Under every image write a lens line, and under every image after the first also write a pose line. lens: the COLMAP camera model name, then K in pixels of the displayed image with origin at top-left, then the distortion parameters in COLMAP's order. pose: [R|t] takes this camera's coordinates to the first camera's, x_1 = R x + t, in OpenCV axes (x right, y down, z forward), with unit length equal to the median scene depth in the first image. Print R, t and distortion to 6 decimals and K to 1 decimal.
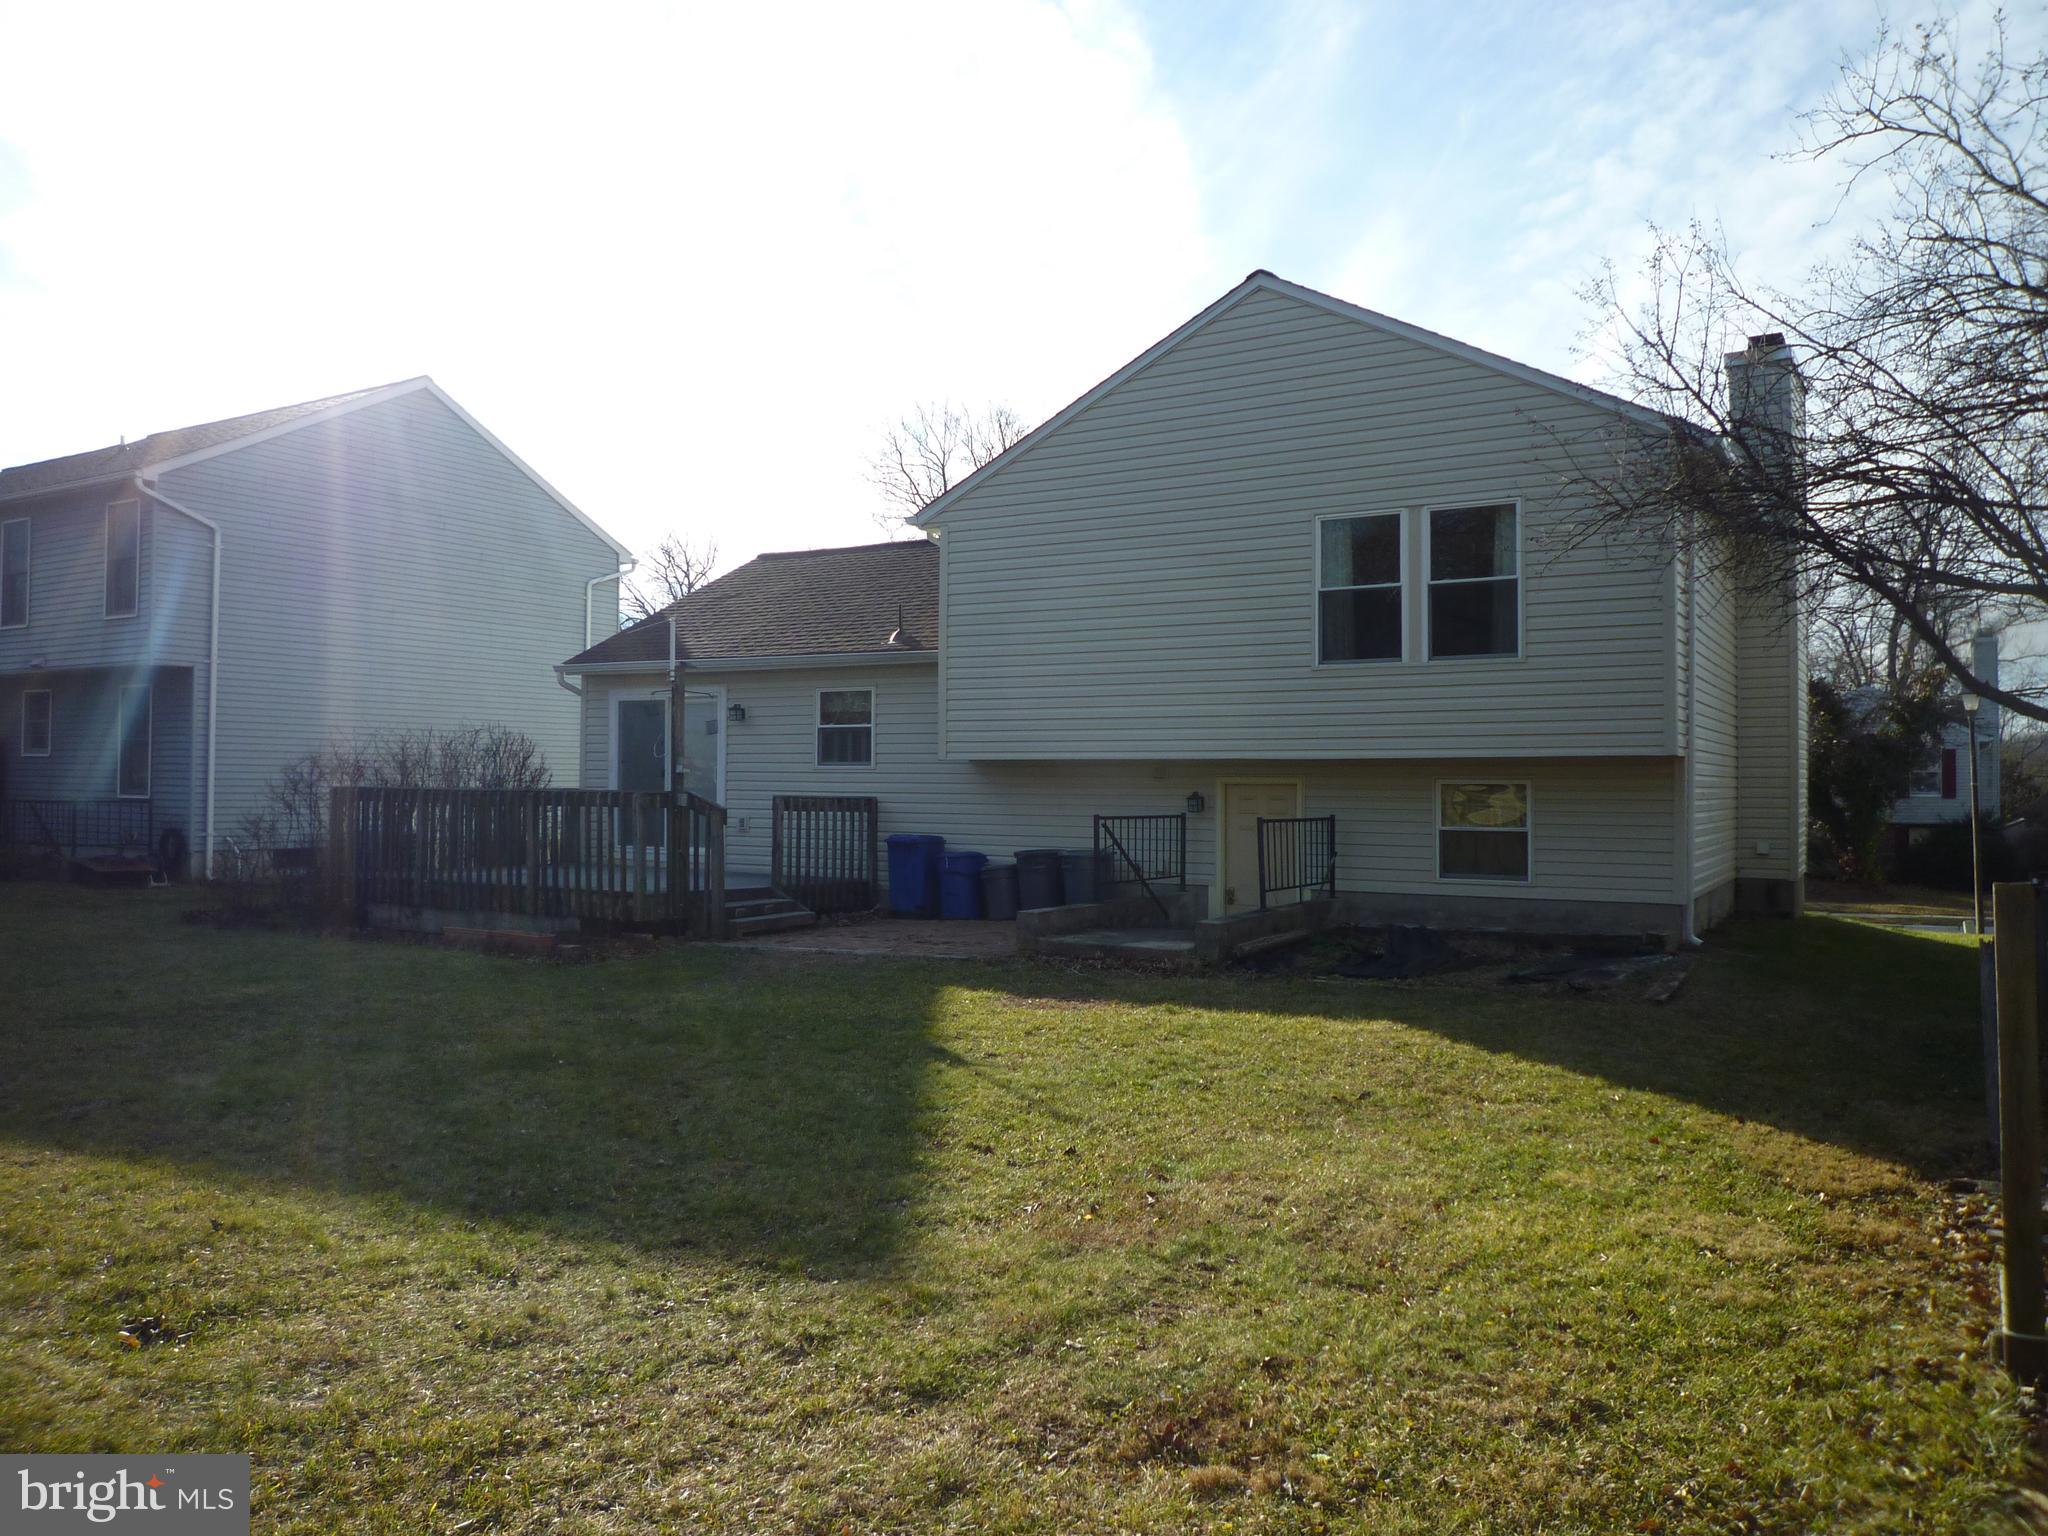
lens RADIAL K [[1517.9, 0, 1025.5], [0, 1517.9, 757.9], [0, 0, 1]] dist [-0.002217, -0.052475]
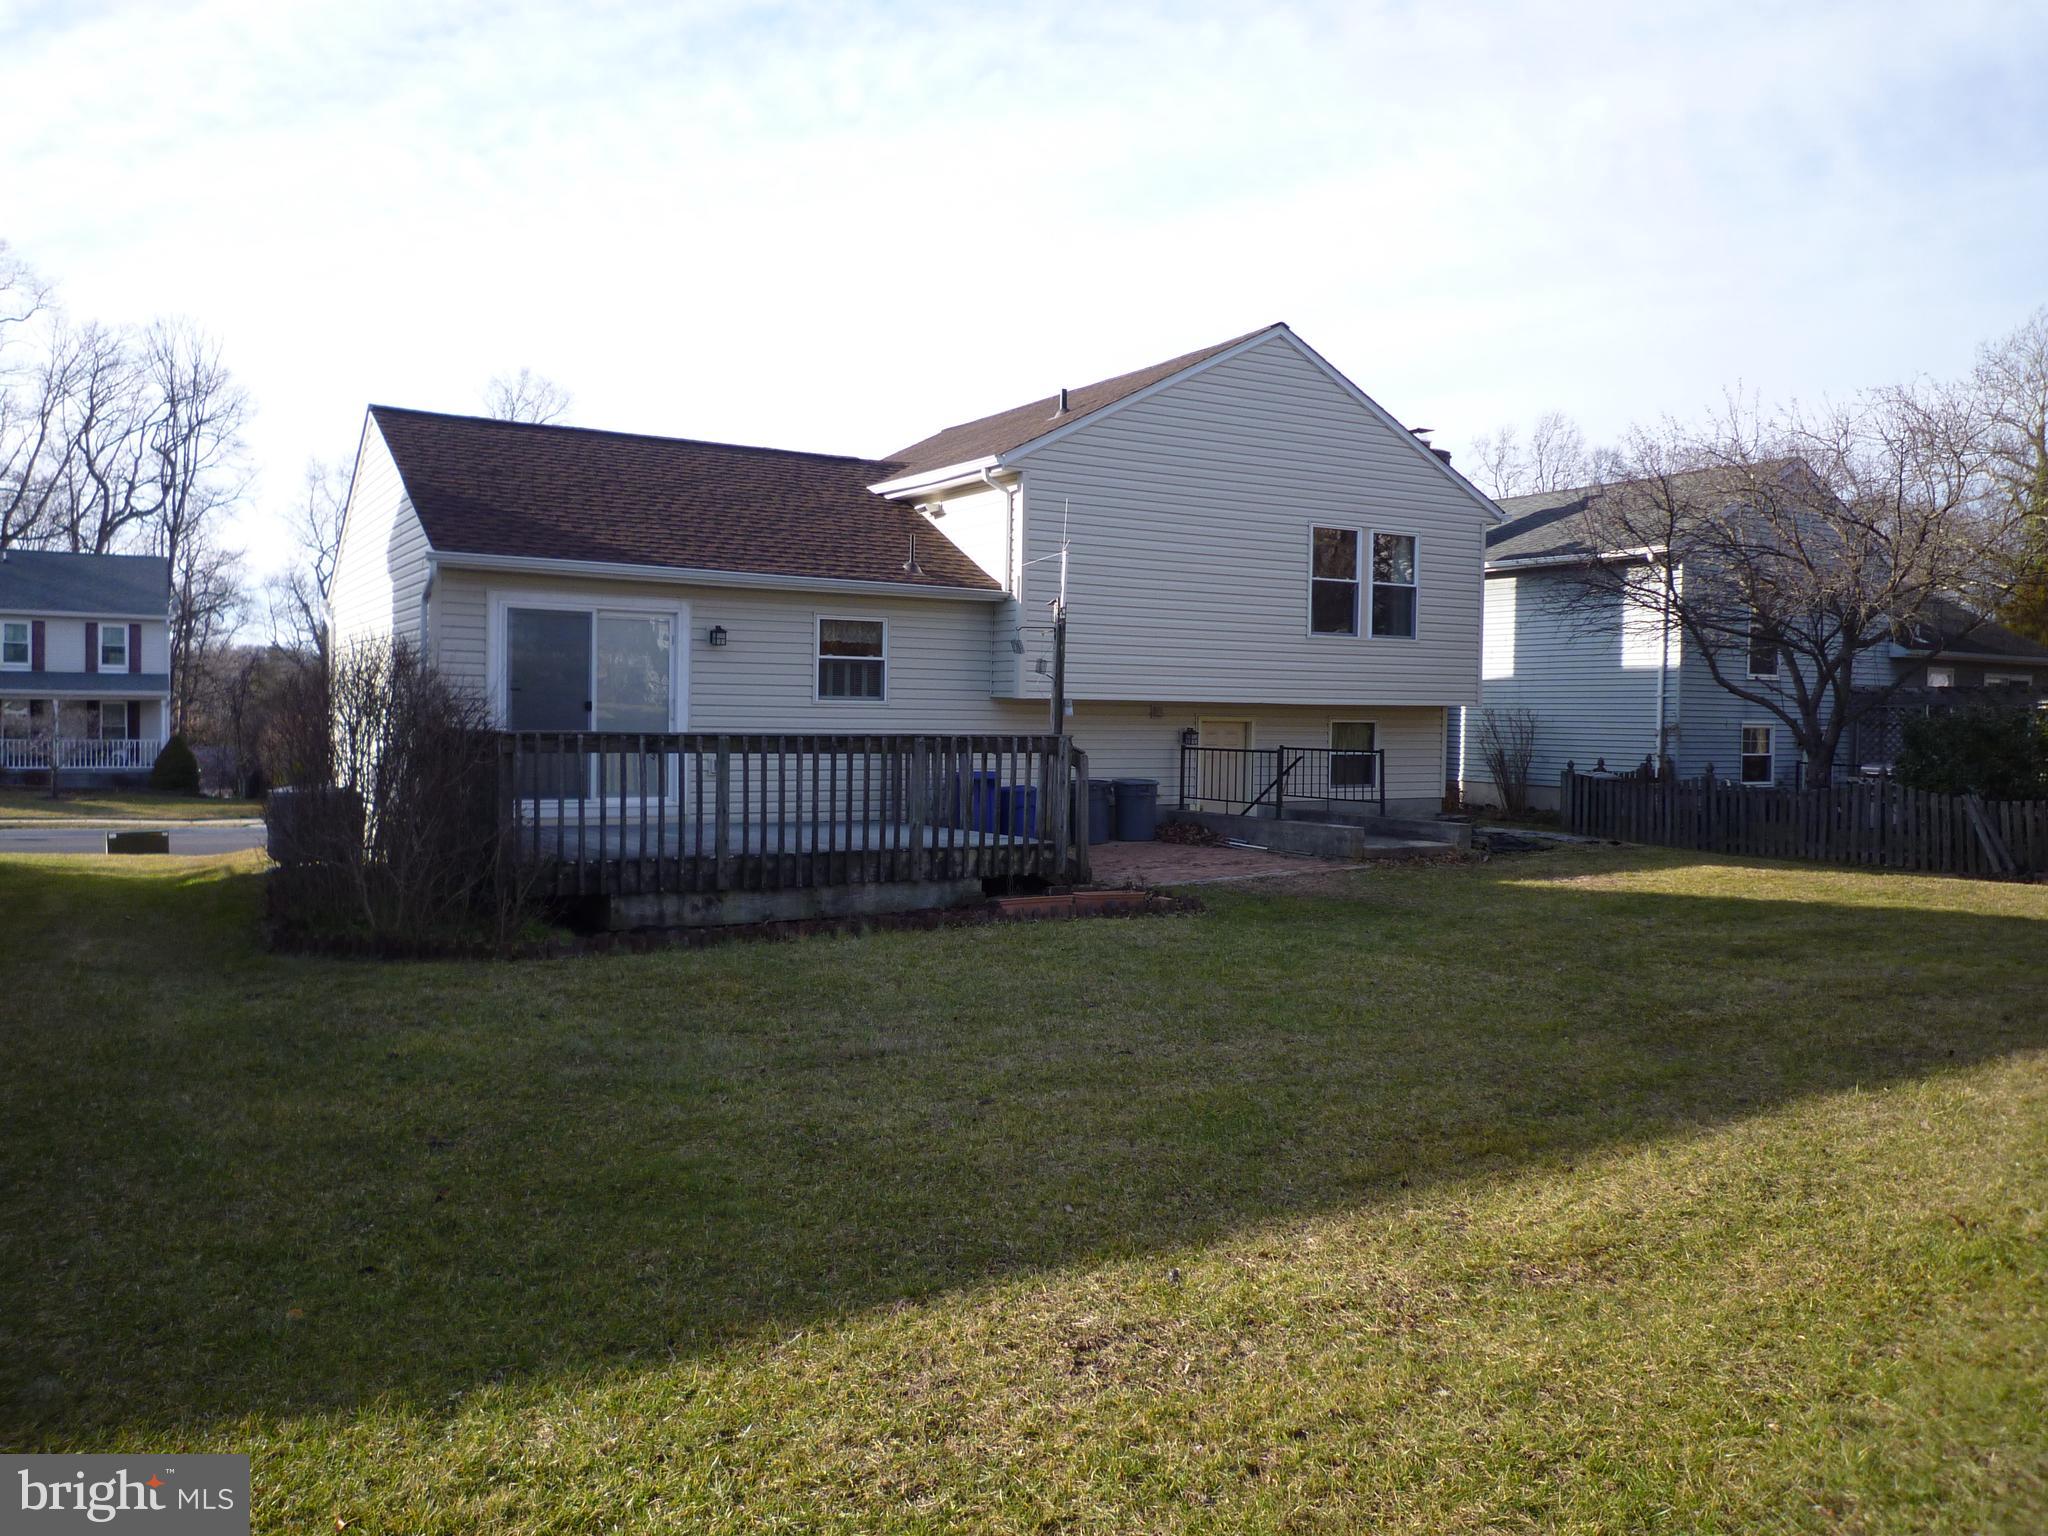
lens RADIAL K [[1517.9, 0, 1025.5], [0, 1517.9, 757.9], [0, 0, 1]] dist [-0.002217, -0.052475]
pose [[0.475363, -0.028223, 0.879337, -1.030331], [-0.028804, 0.998450, 0.047618, -0.008455], [-0.879318, -0.047964, 0.473814, 0.539018]]
